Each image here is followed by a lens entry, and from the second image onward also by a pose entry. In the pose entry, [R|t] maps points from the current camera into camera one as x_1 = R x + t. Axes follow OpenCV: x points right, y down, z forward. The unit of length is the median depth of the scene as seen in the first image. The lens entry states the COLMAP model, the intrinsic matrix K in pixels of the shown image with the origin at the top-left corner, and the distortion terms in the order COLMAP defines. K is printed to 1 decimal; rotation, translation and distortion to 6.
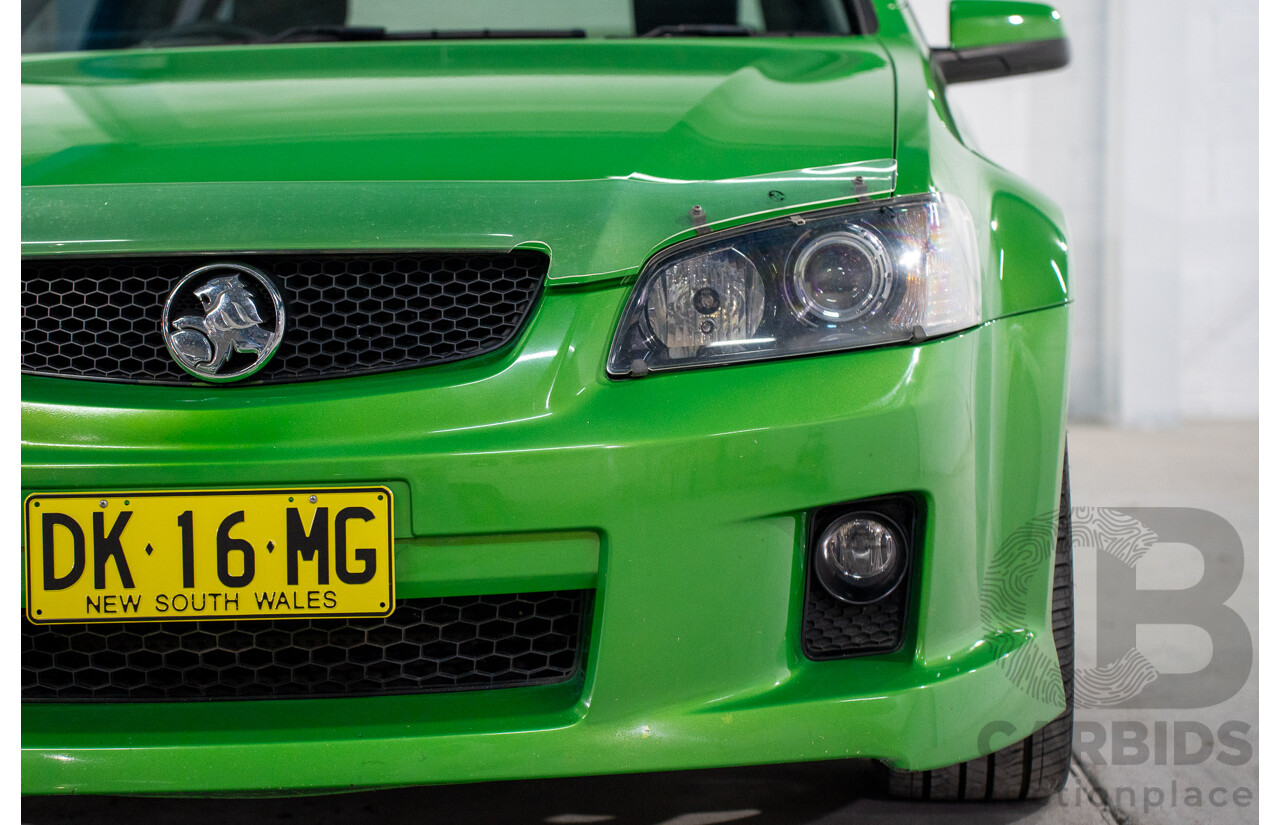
lens RADIAL K [[2817.8, 0, 640.0], [0, 2817.8, 412.5], [0, 0, 1]] dist [0.300722, 0.341424]
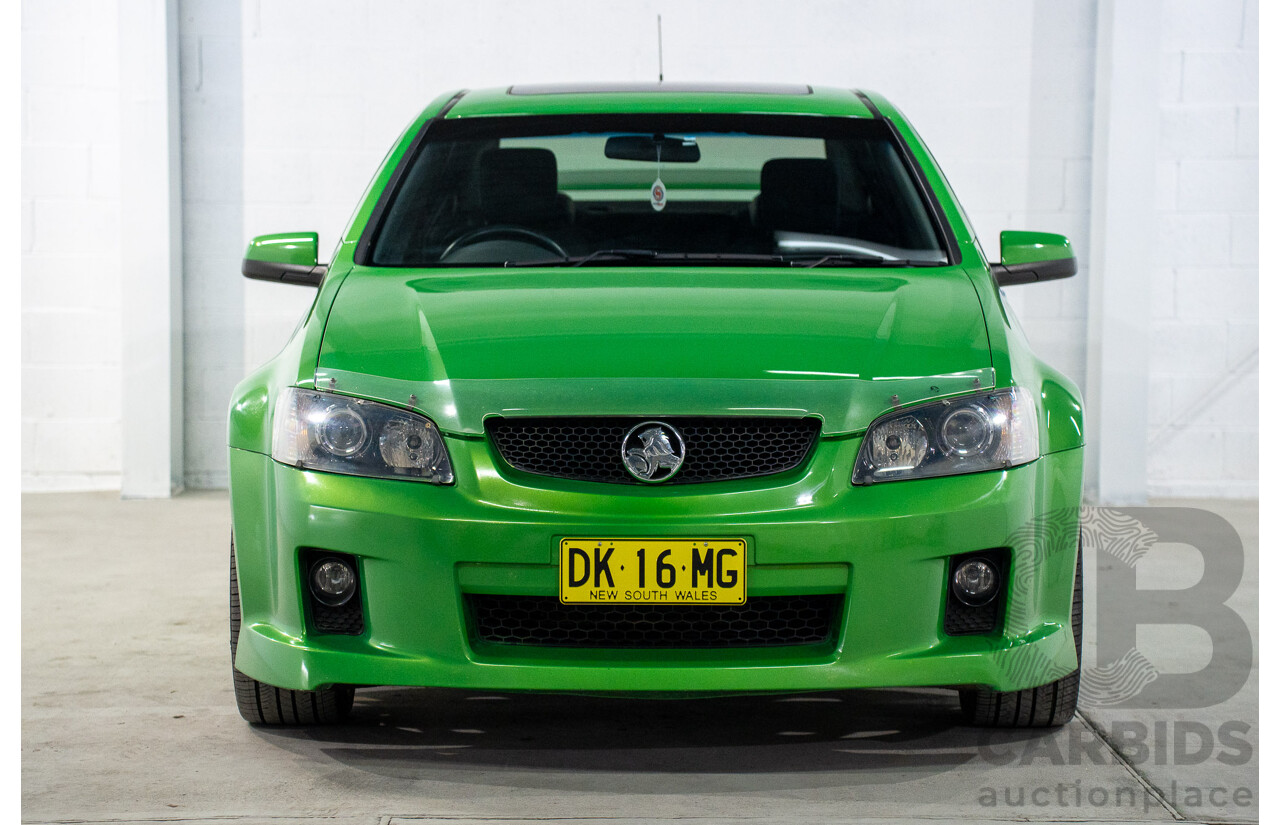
lens RADIAL K [[3614.8, 0, 640.0], [0, 3614.8, 412.5], [0, 0, 1]] dist [-0.145487, 0.216661]
pose [[0.998717, 0.023613, 0.044793, -0.268082], [-0.022908, 0.999607, -0.016183, -0.018650], [-0.045158, 0.015136, 0.998865, -1.464241]]
